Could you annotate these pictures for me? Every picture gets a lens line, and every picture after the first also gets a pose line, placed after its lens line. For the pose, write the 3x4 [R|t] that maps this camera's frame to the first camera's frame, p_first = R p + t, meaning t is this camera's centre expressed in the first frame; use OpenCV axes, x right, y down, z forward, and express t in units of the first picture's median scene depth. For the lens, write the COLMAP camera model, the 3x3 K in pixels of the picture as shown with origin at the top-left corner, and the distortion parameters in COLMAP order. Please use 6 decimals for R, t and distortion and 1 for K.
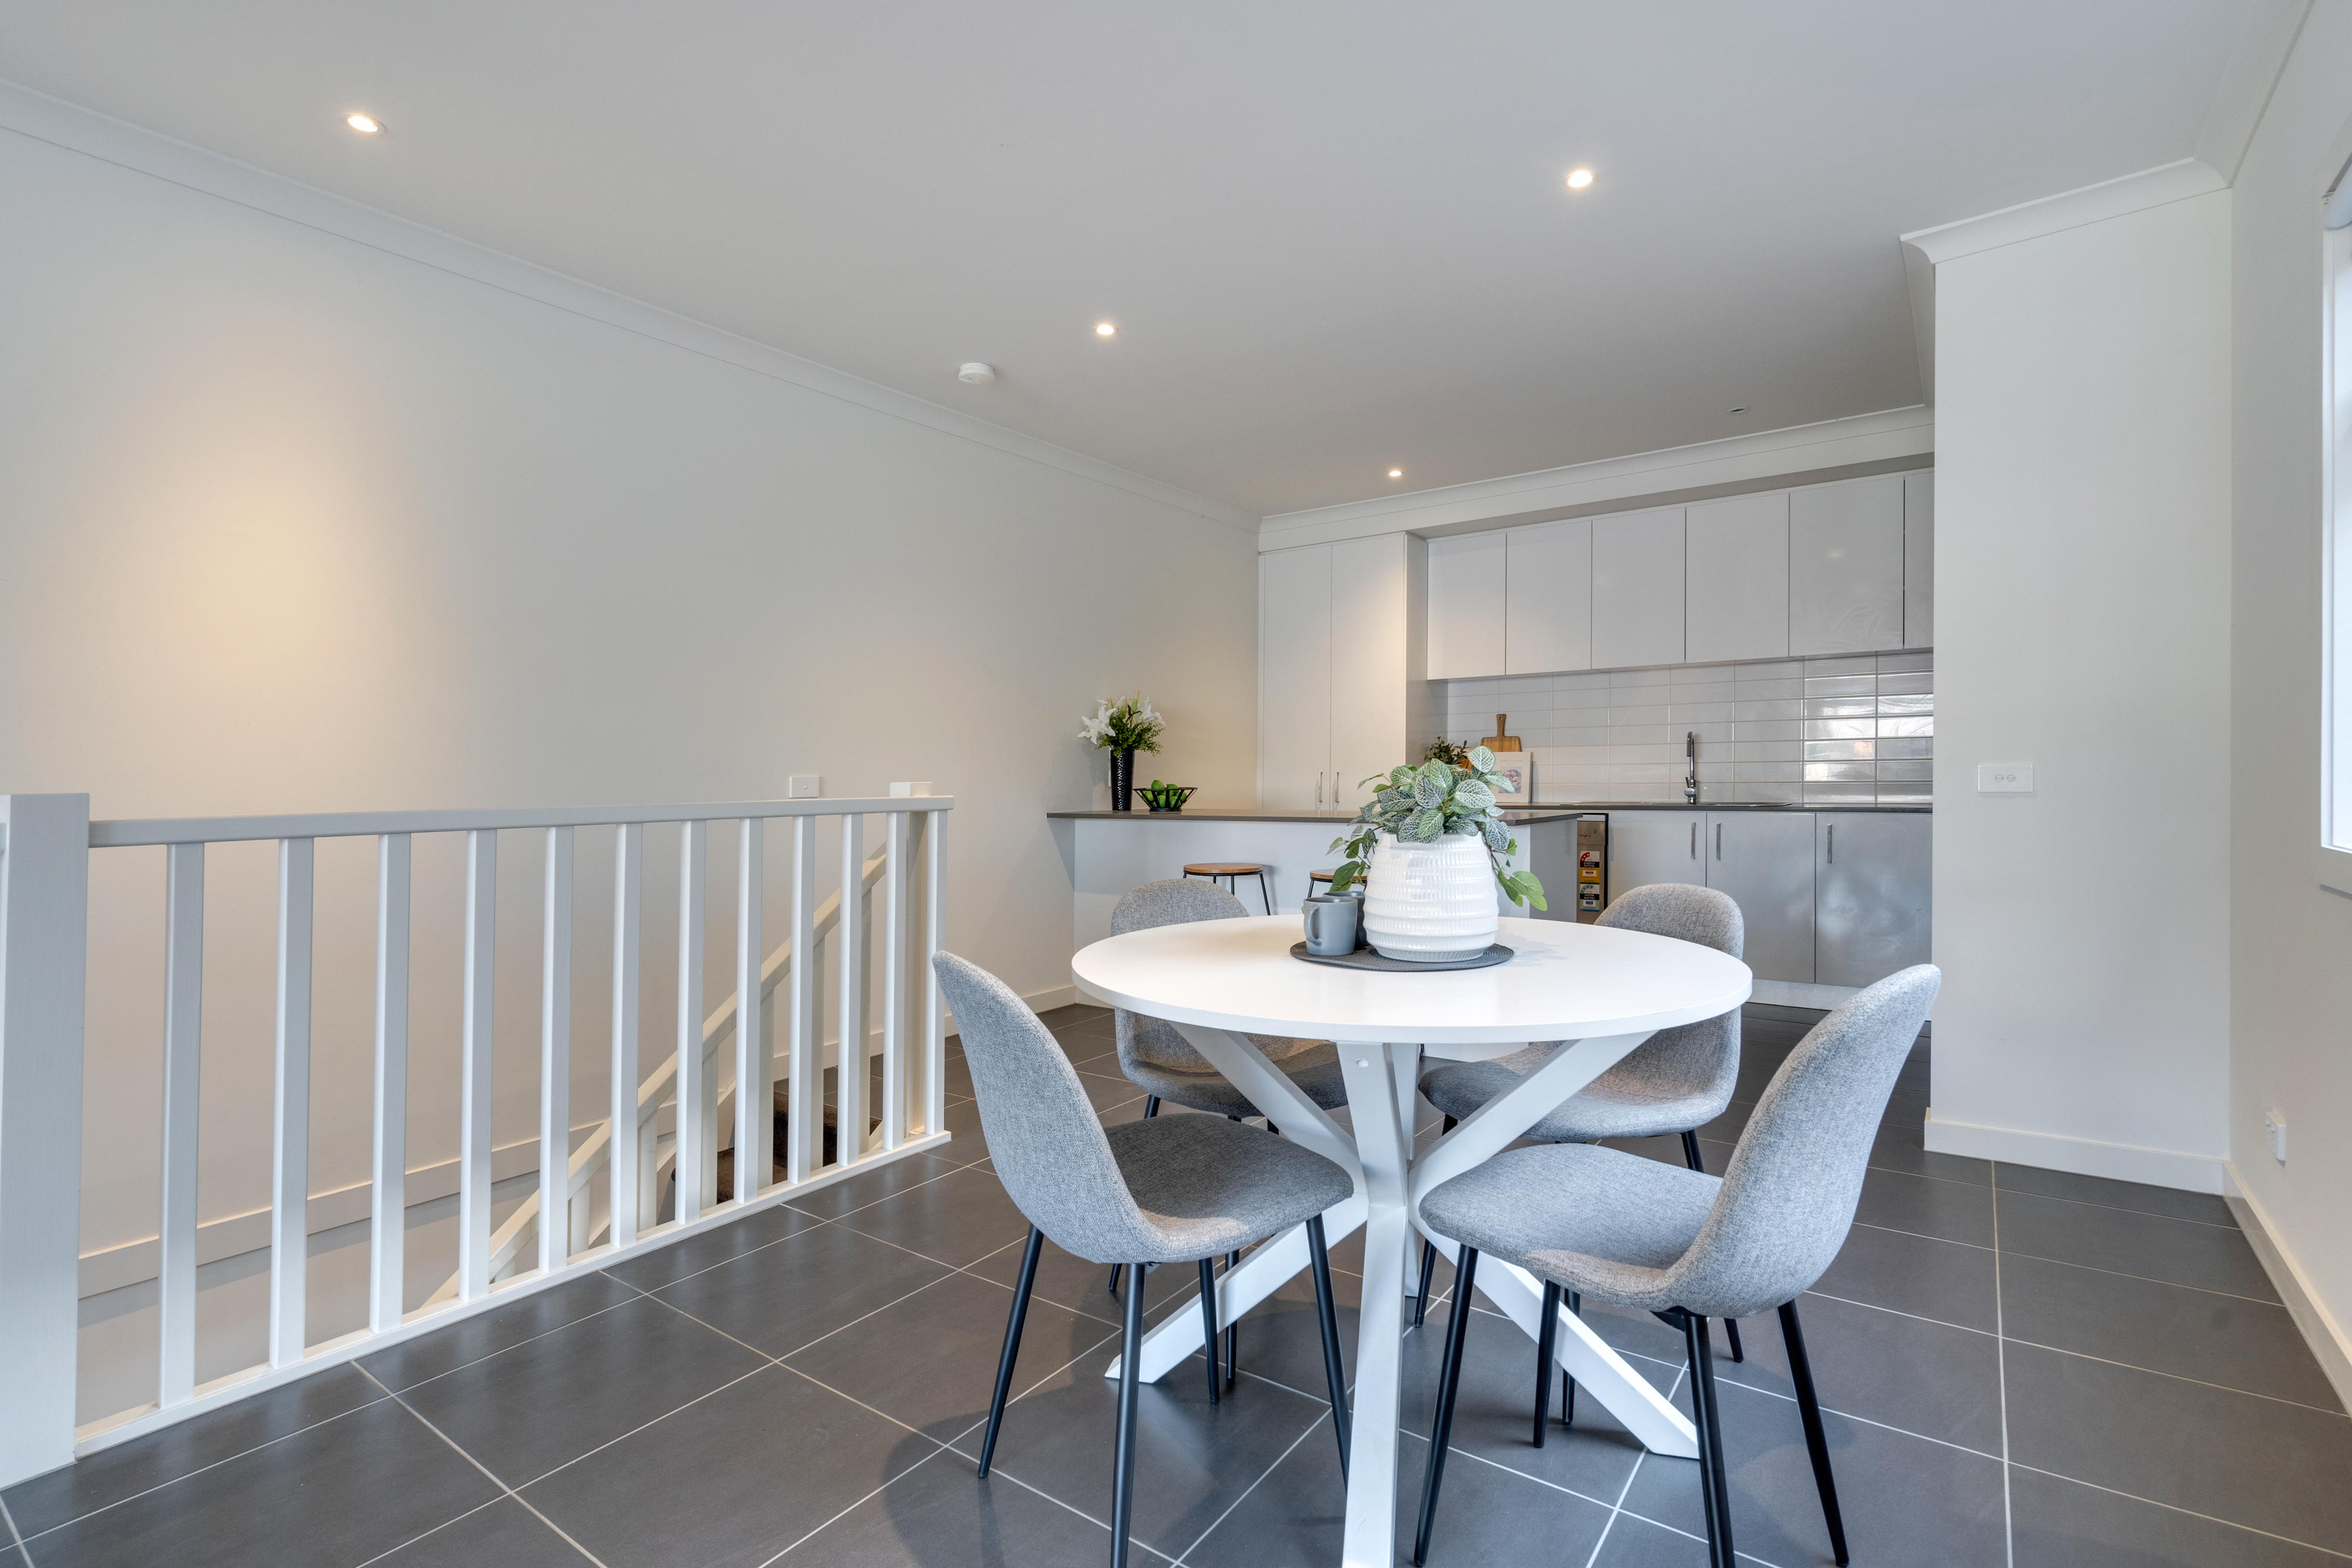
lens RADIAL K [[1121.0, 0, 1176.2], [0, 1121.0, 770.0], [0, 0, 1]] dist [0.001887, 0.000100]
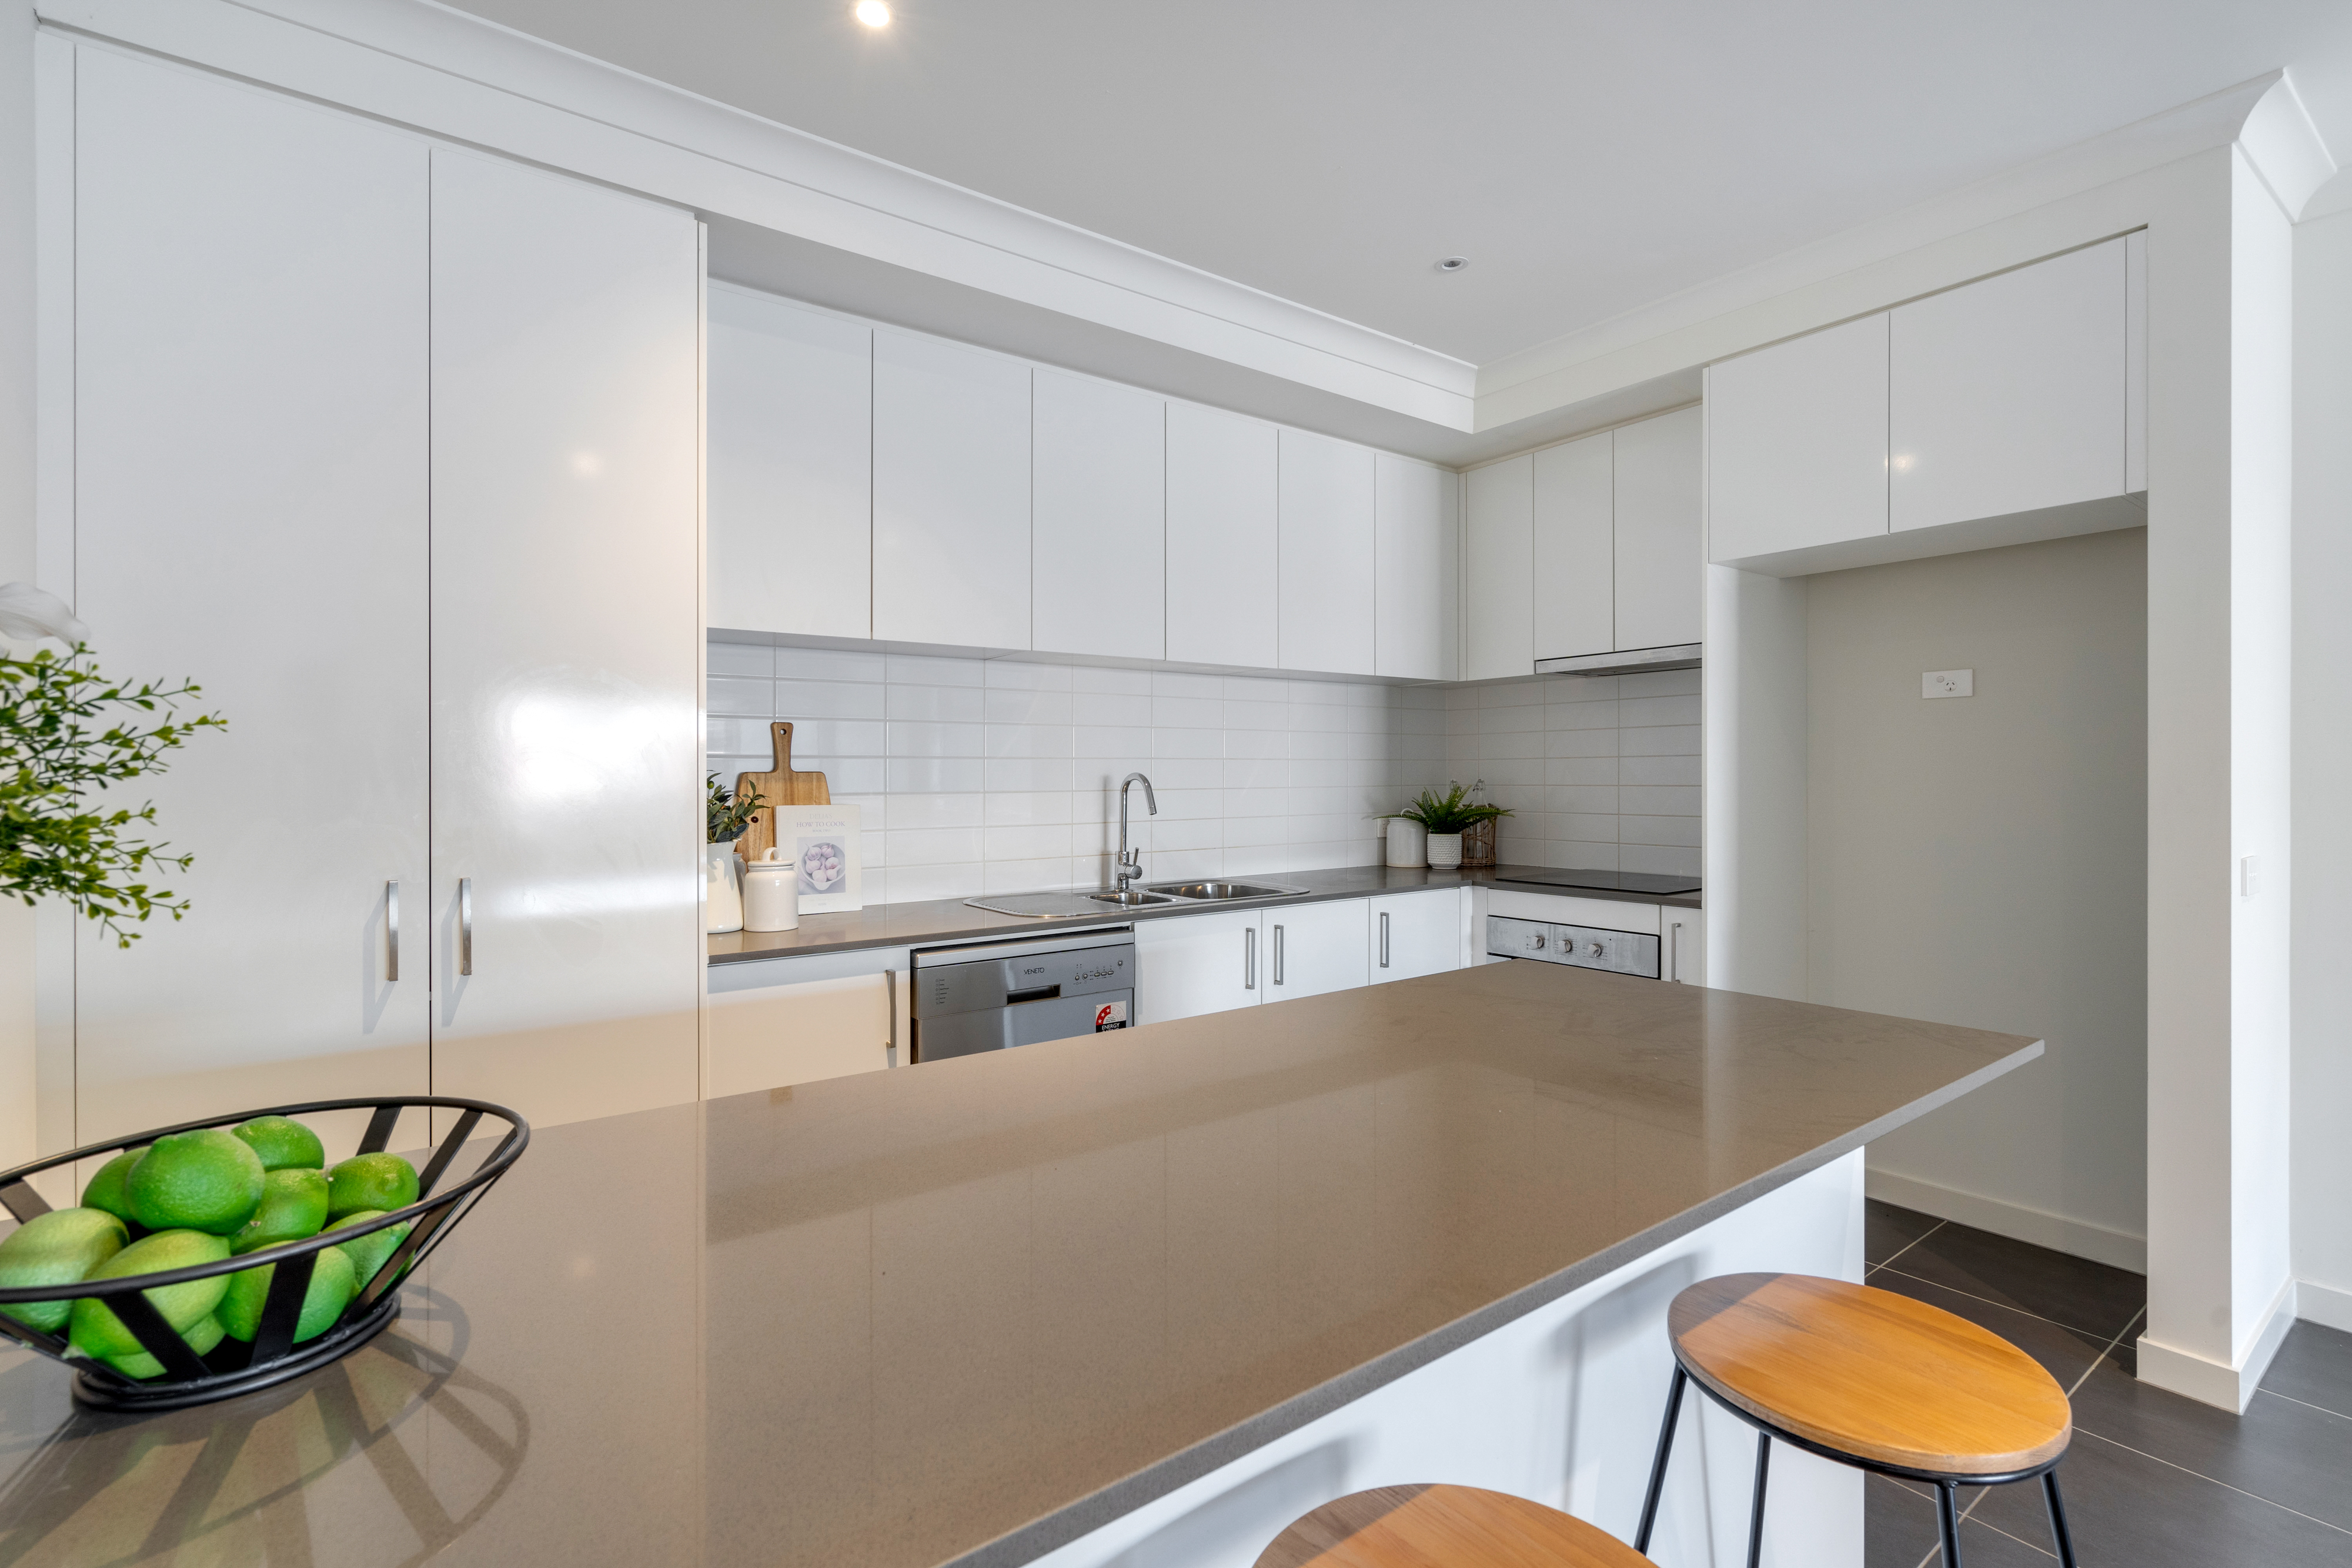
lens RADIAL K [[1062.9, 0, 1180.3], [0, 1062.9, 783.6], [0, 0, 1]] dist [0.003485, -0.000187]
pose [[0.296876, 0.001118, 0.954916, -0.080095], [-0.000935, 0.999999, -0.000880, -0.025098], [-0.954916, -0.000632, 0.296876, 0.729137]]
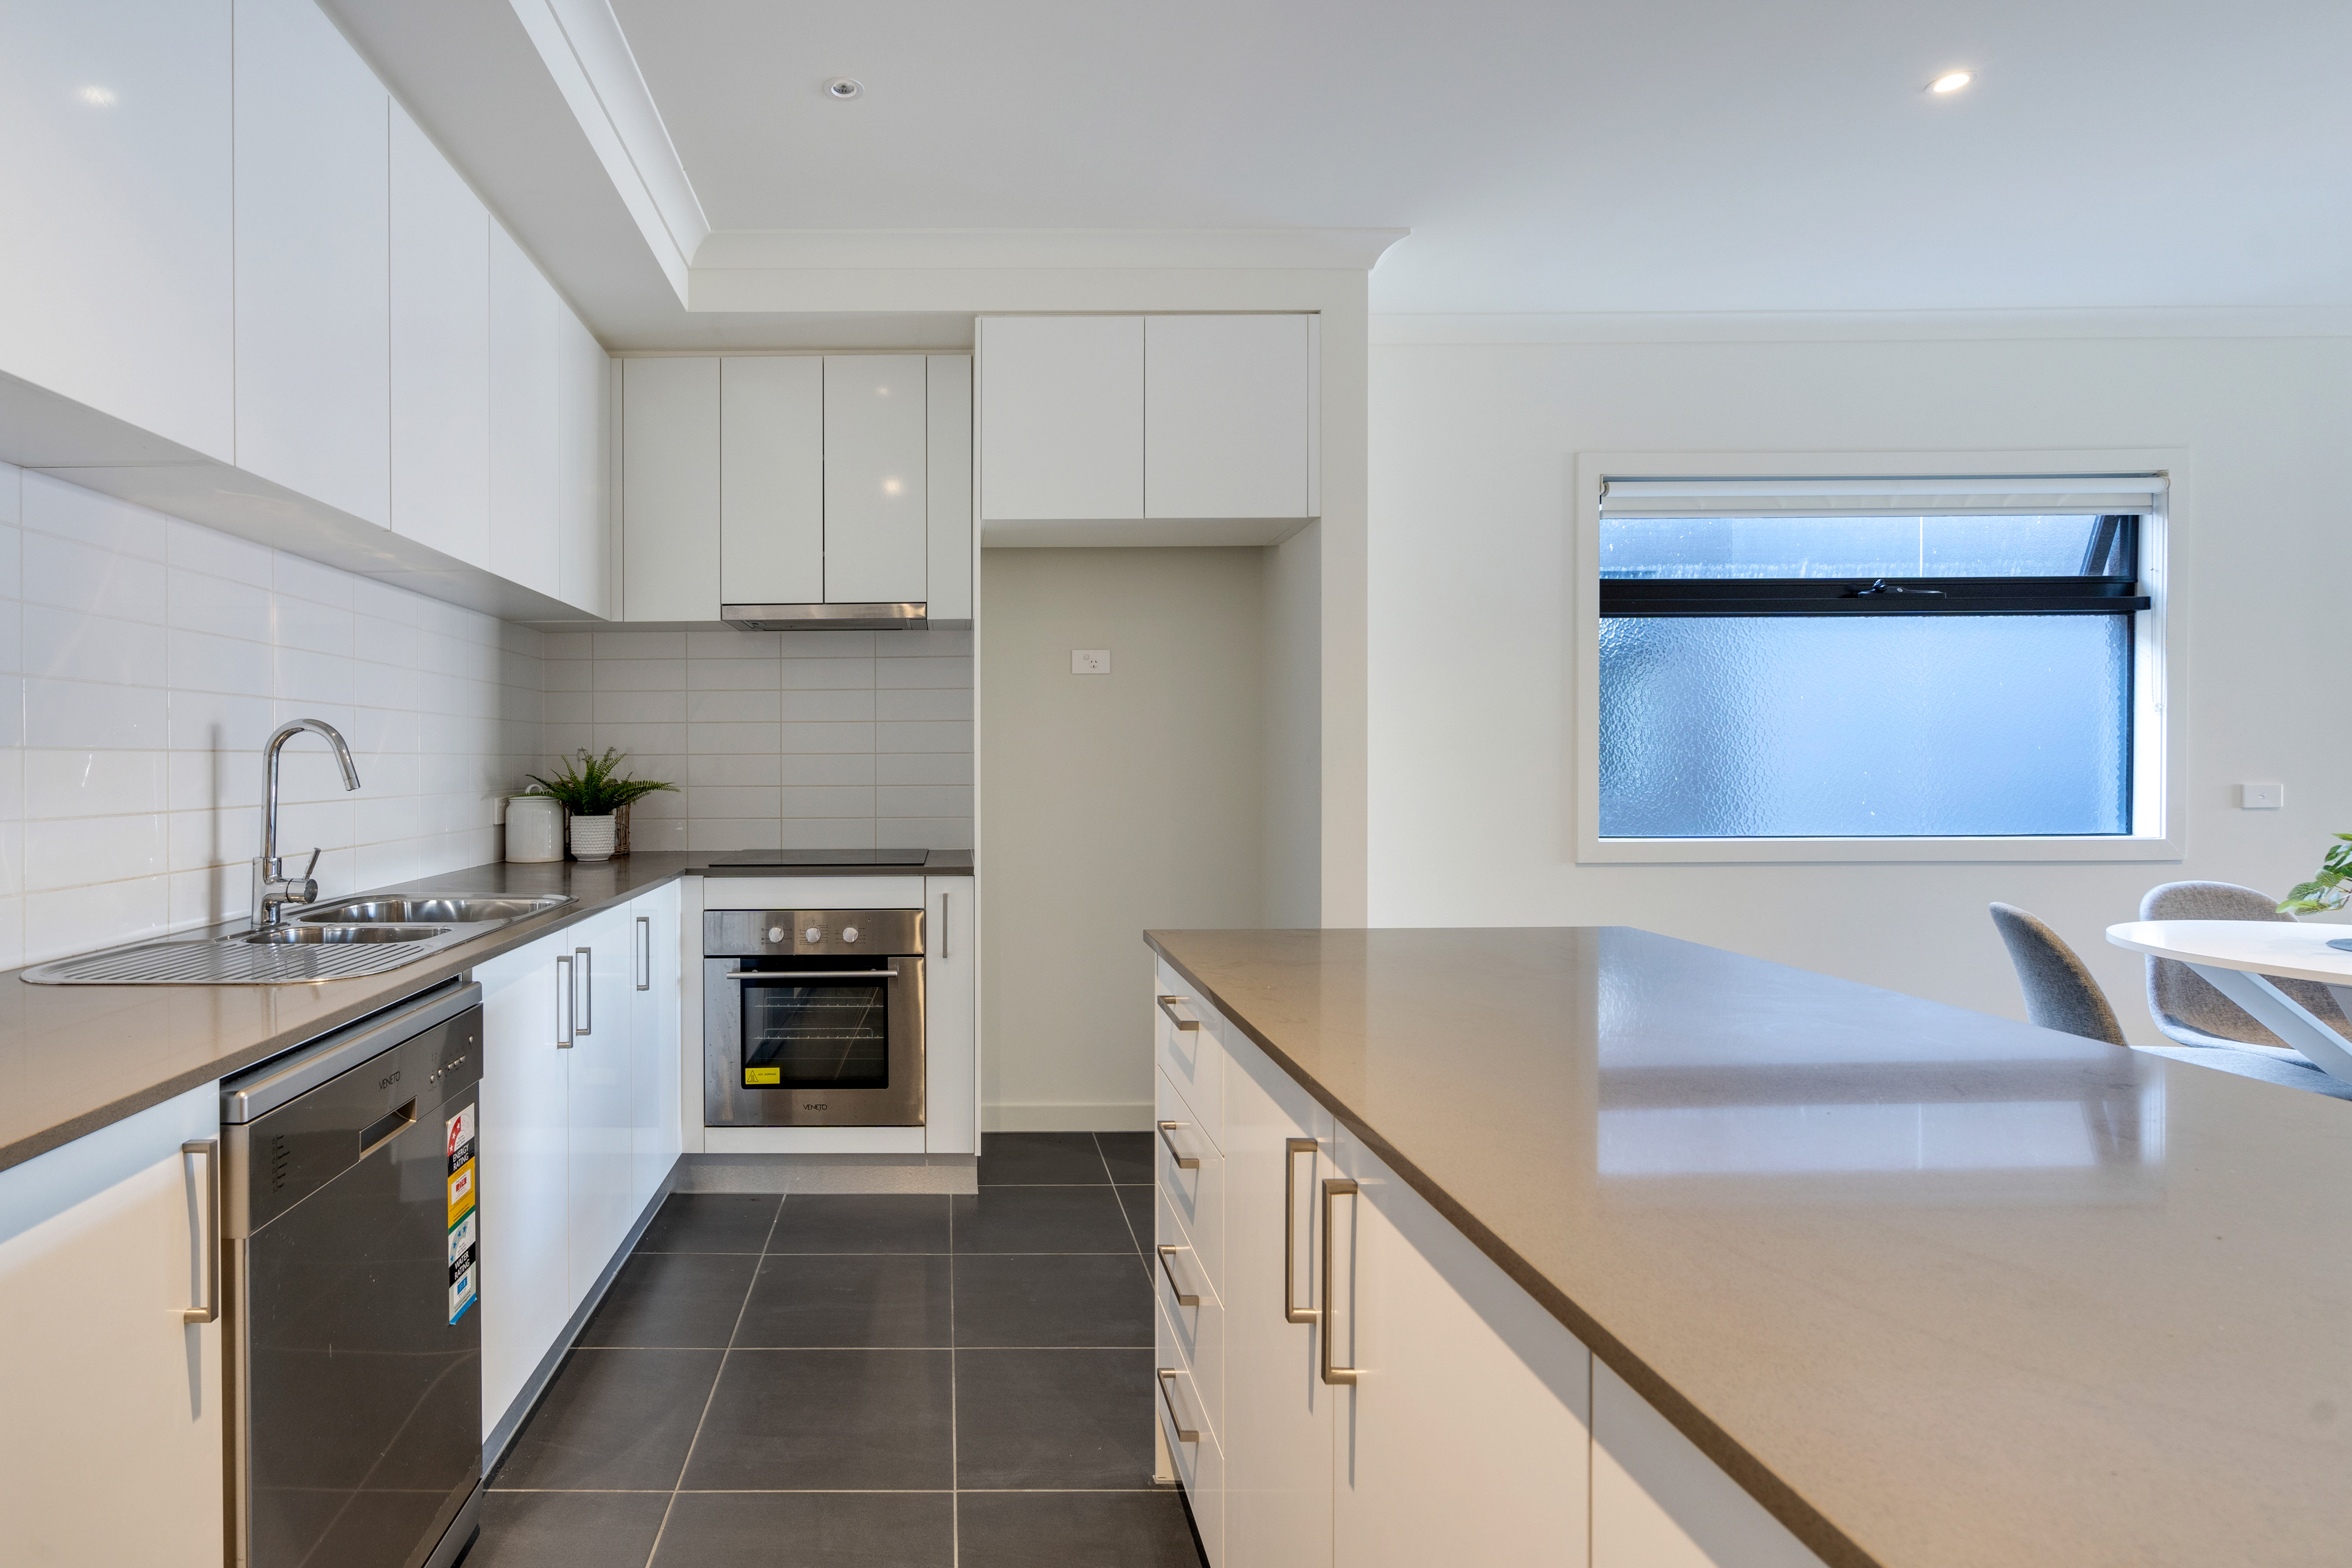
lens RADIAL K [[1121.0, 0, 1175.9], [0, 1121.0, 775.7], [0, 0, 1]] dist [0.001887, 0.000100]
pose [[-0.582537, -0.006237, 0.812780, -0.000186], [0.007380, 0.999889, 0.012963, -0.018135], [-0.812770, 0.013550, -0.582427, 0.867140]]
